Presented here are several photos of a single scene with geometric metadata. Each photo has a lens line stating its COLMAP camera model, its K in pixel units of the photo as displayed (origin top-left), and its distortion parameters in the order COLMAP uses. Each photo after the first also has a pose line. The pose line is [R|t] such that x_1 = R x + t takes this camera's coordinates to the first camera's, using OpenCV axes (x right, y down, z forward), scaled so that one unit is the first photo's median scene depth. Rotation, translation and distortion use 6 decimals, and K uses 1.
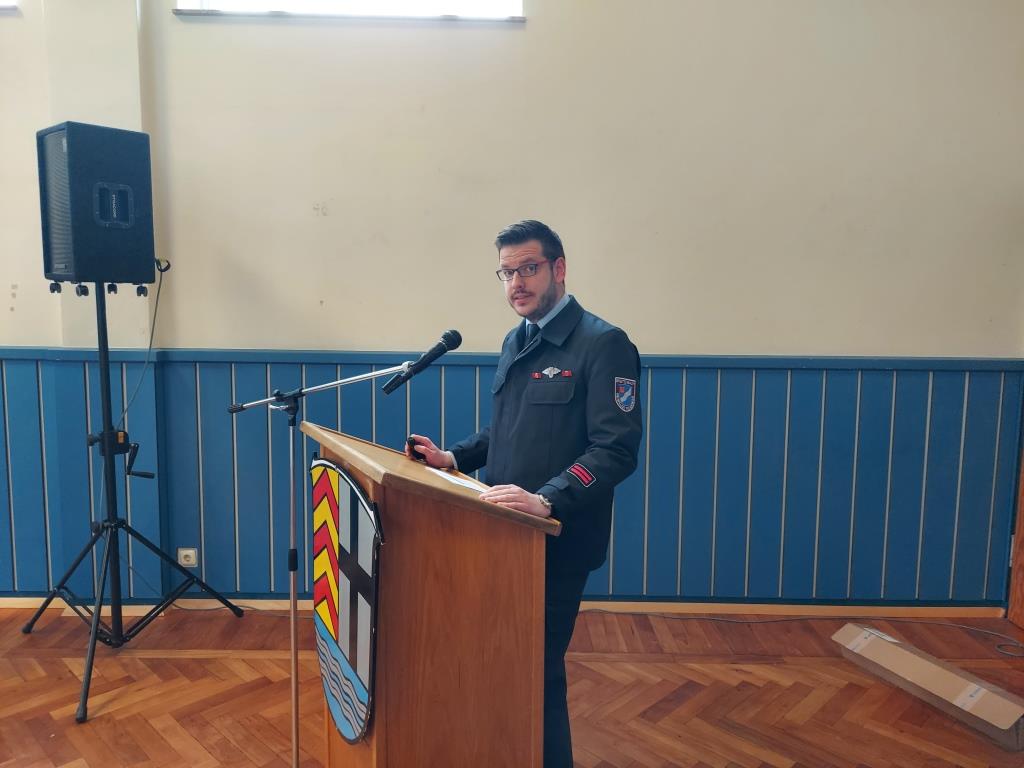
lens RADIAL K [[748.4, 0, 505.8], [0, 748.4, 389.5], [0, 0, 1]] dist [0.052473, -0.041190]
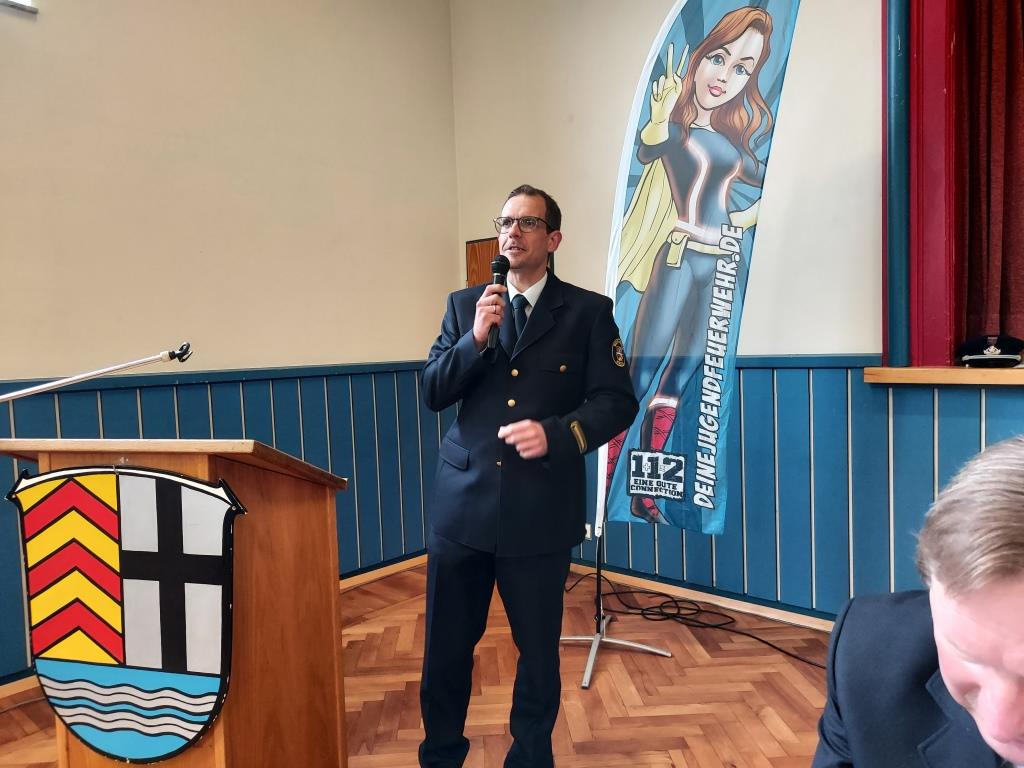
lens RADIAL K [[748.4, 0, 504.2], [0, 748.4, 387.0], [0, 0, 1]] dist [0.052473, -0.041190]
pose [[0.675183, -0.076545, 0.733668, -0.330252], [0.125589, 0.992009, -0.012079, 0.044382], [-0.726881, 0.100296, 0.679401, 0.011355]]
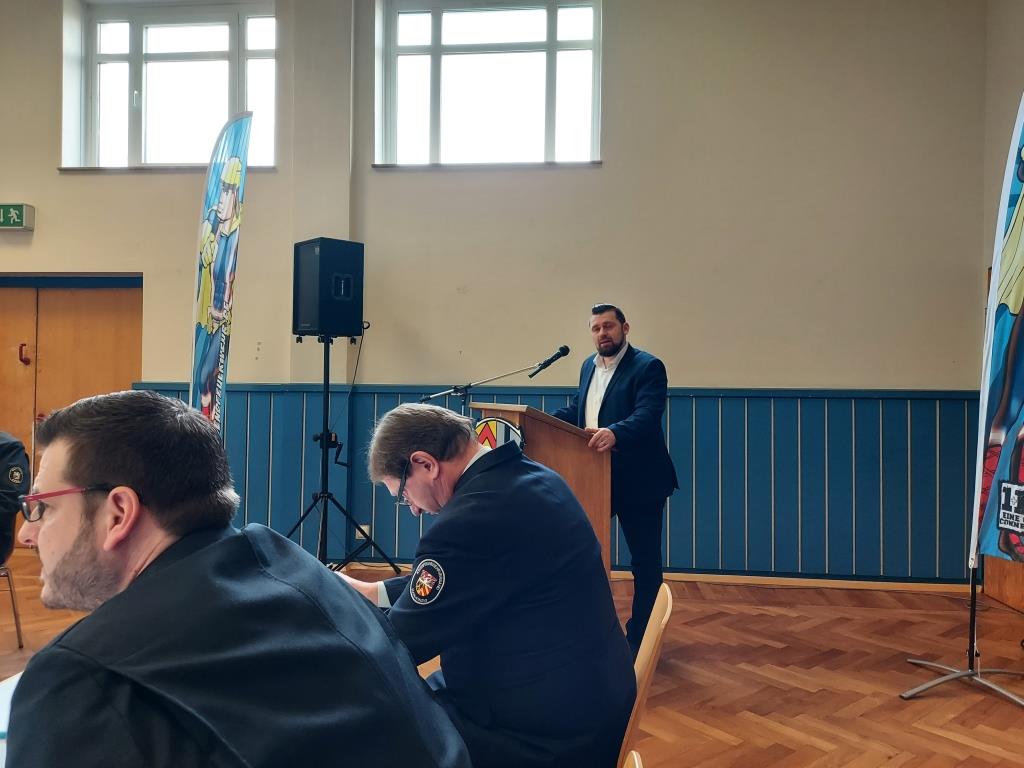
lens RADIAL K [[748.4, 0, 505.1], [0, 748.4, 387.7], [0, 0, 1]] dist [0.052473, -0.041190]
pose [[0.993944, -0.001324, -0.109876, -0.001281], [-0.012386, 0.992205, -0.123999, 0.148618], [0.109183, 0.124609, 0.986180, -0.462819]]
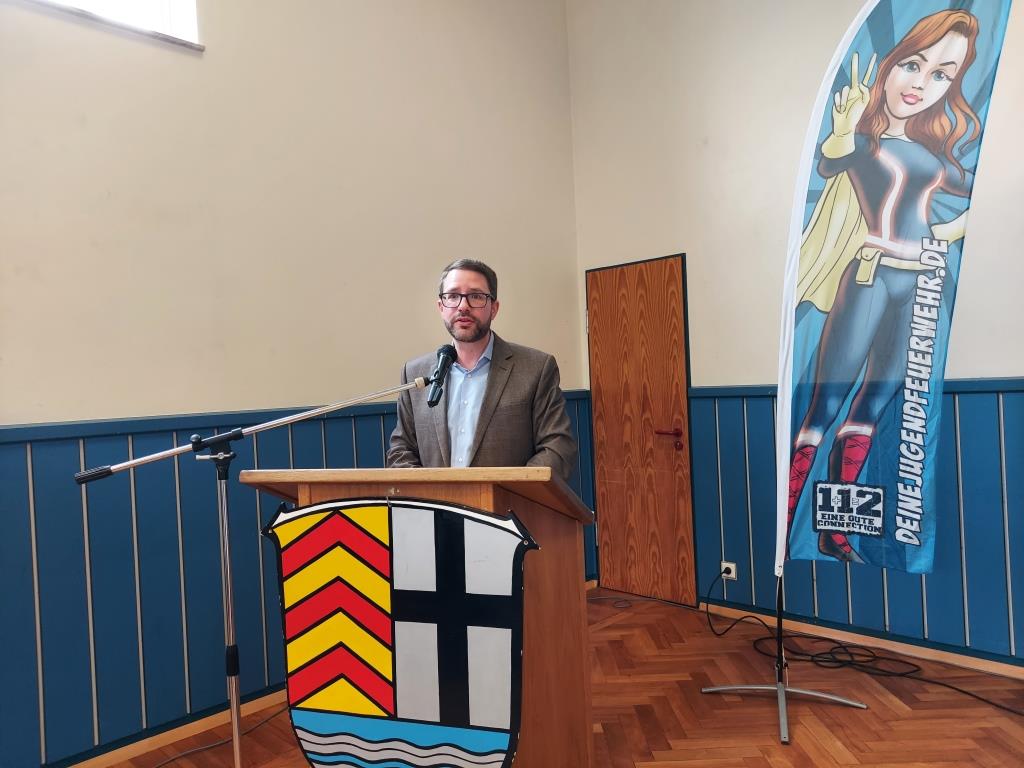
lens RADIAL K [[748.4, 0, 507.6], [0, 748.4, 388.4], [0, 0, 1]] dist [0.052473, -0.041190]
pose [[0.708310, -0.050705, 0.704078, -0.414591], [0.136793, 0.988369, -0.066437, 0.031753], [-0.692520, 0.143371, 0.707008, 0.166262]]
